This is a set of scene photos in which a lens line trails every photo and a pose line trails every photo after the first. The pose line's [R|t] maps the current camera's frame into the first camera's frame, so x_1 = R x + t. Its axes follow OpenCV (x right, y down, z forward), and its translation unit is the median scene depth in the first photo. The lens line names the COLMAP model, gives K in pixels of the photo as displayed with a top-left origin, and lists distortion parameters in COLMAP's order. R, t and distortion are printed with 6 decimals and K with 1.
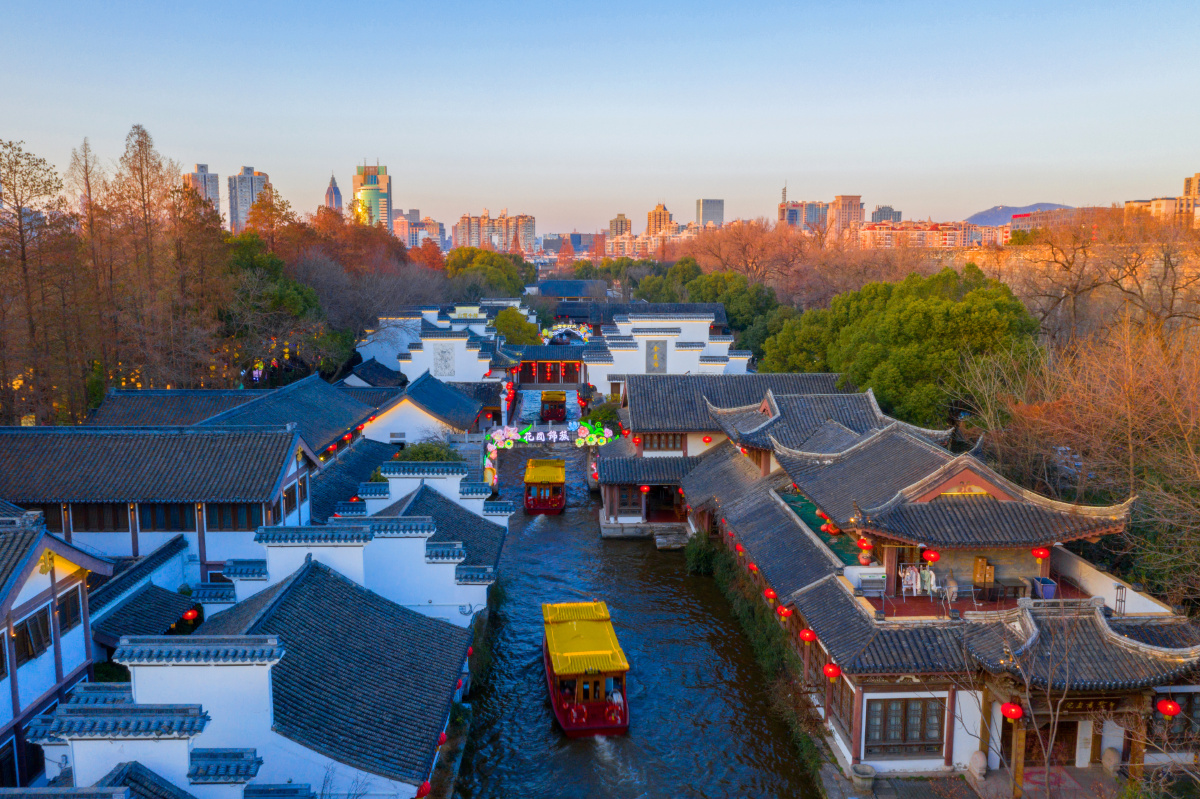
lens RADIAL K [[954.3, 0, 594.7], [0, 954.3, 400.4], [0, 0, 1]] dist [-0.005256, 0.006684]
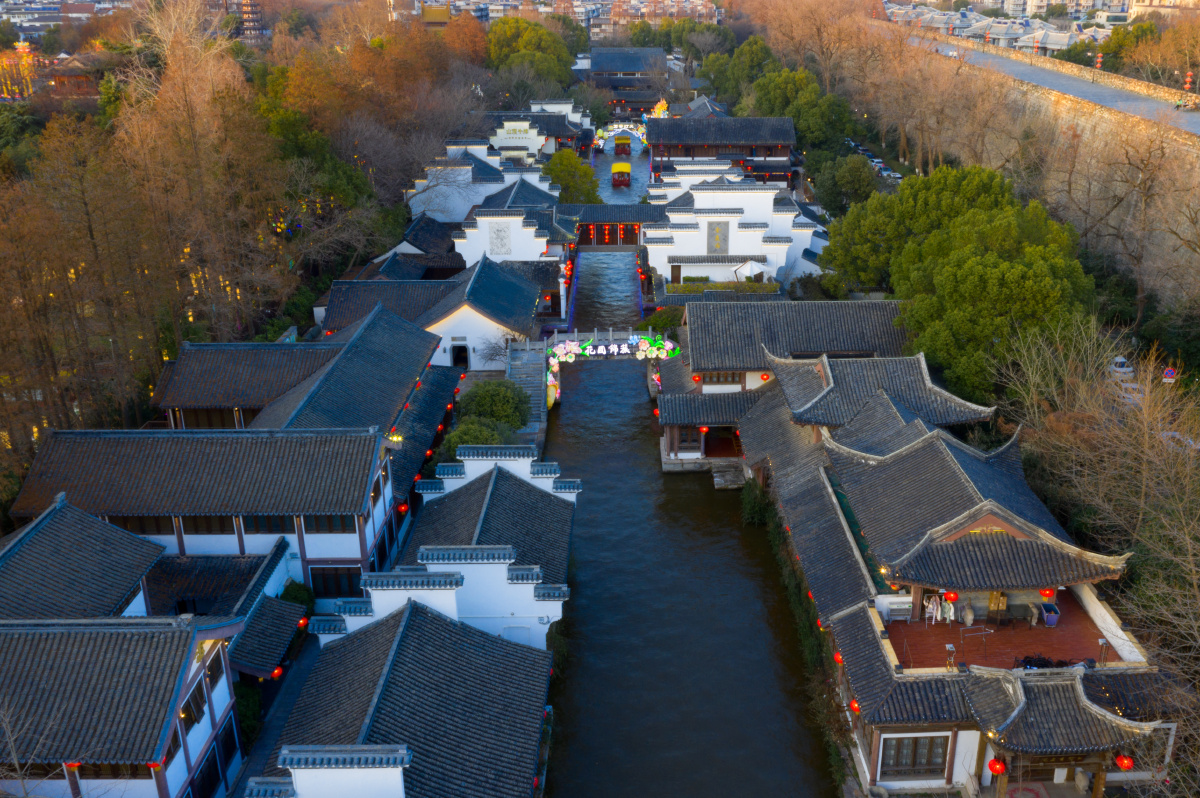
lens RADIAL K [[1047.3, 0, 653.1], [0, 1047.3, 349.0], [0, 0, 1]] dist [-0.002574, -0.011685]
pose [[0.999999, -0.001130, 0.000293, -0.004561], [0.001043, 0.977463, 0.211105, -0.332641], [-0.000525, -0.211105, 0.977463, -0.141338]]
